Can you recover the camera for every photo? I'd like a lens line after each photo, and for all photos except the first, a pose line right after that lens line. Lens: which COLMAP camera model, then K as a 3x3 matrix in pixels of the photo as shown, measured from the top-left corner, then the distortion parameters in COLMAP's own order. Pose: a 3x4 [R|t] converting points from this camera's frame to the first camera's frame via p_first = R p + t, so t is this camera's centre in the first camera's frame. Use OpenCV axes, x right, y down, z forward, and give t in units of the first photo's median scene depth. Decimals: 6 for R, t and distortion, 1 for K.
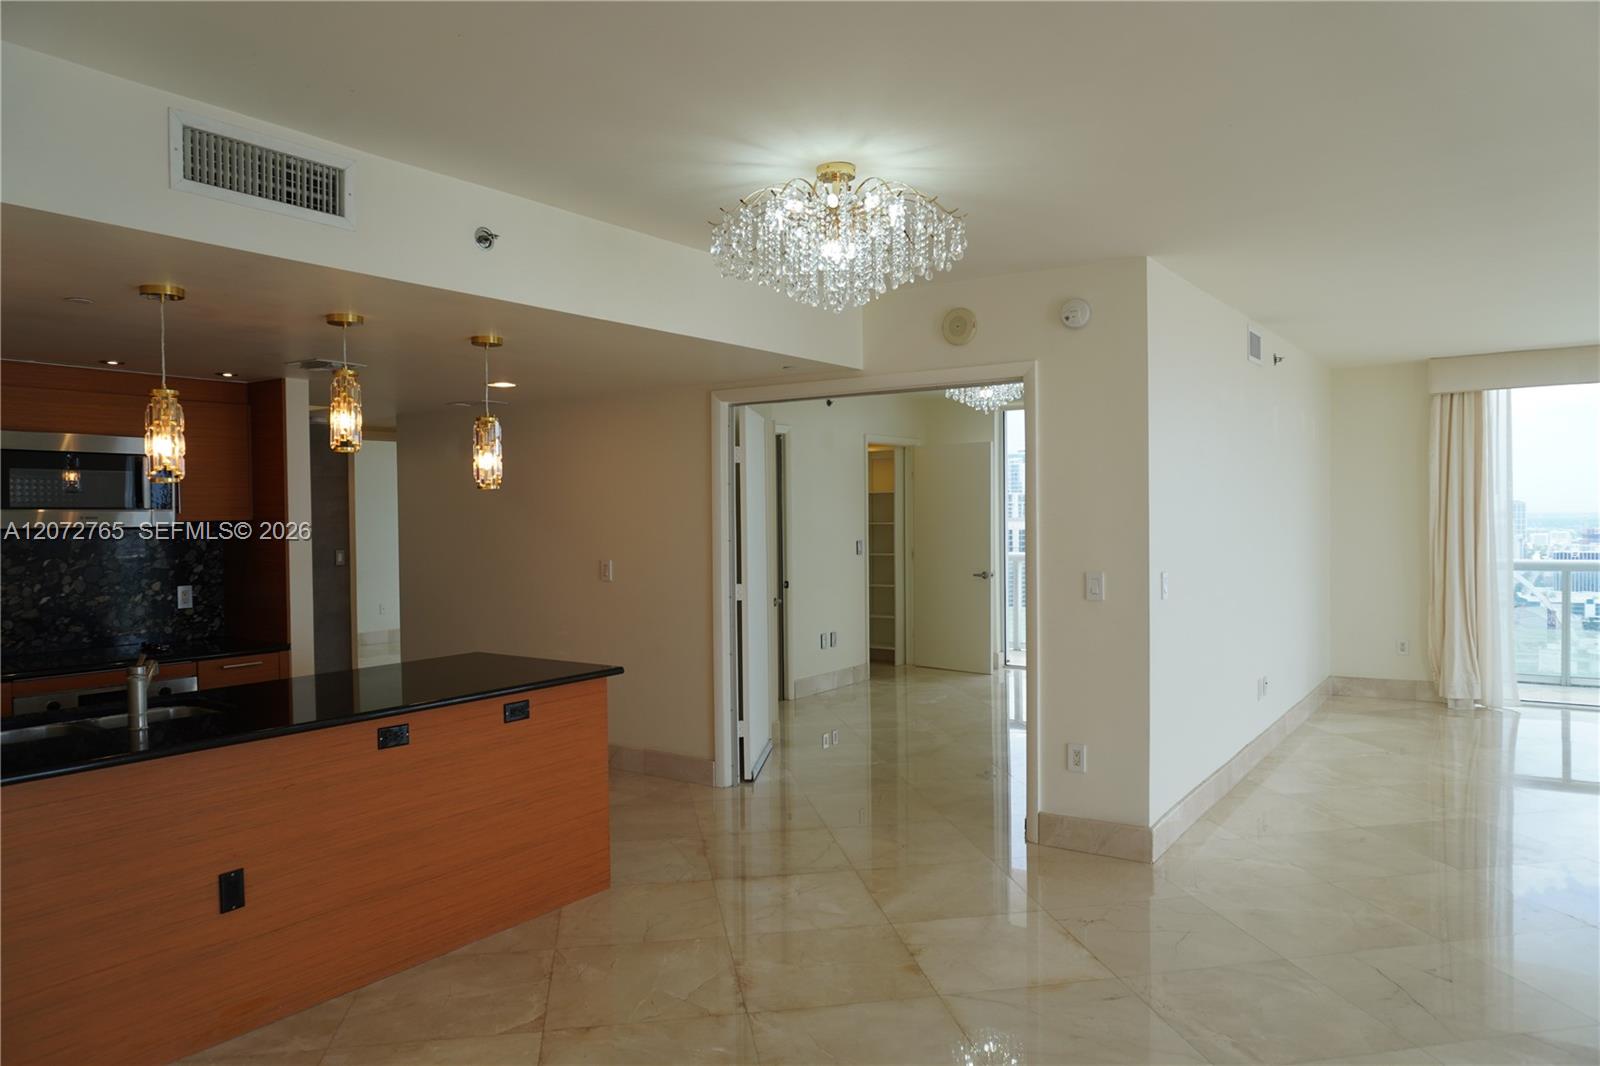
lens RADIAL K [[1085.0, 0, 808.5], [0, 1085.0, 527.1], [0, 0, 1]] dist [-0.033887, 0.038267]
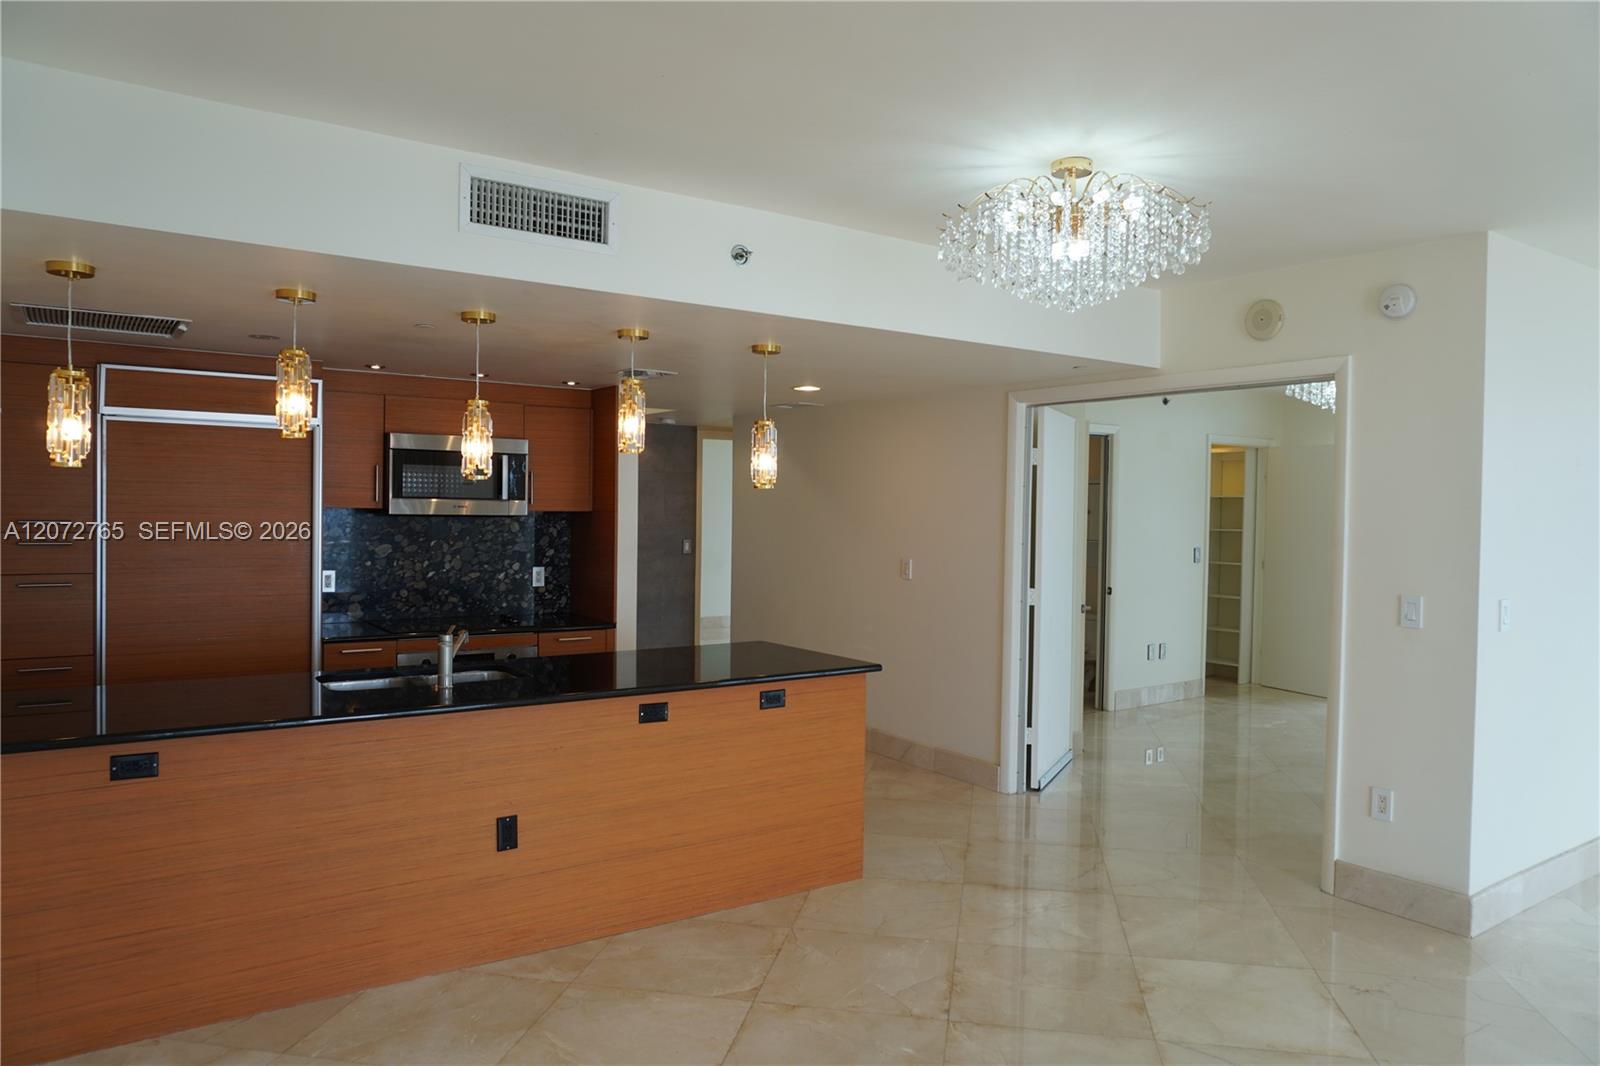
lens RADIAL K [[1085.0, 0, 803.9], [0, 1085.0, 526.2], [0, 0, 1]] dist [-0.033887, 0.038267]
pose [[0.939299, 0.029460, -0.341831, 0.120805], [-0.028942, 0.999559, 0.006616, -0.007174], [0.341875, 0.003679, 0.939738, 0.013577]]
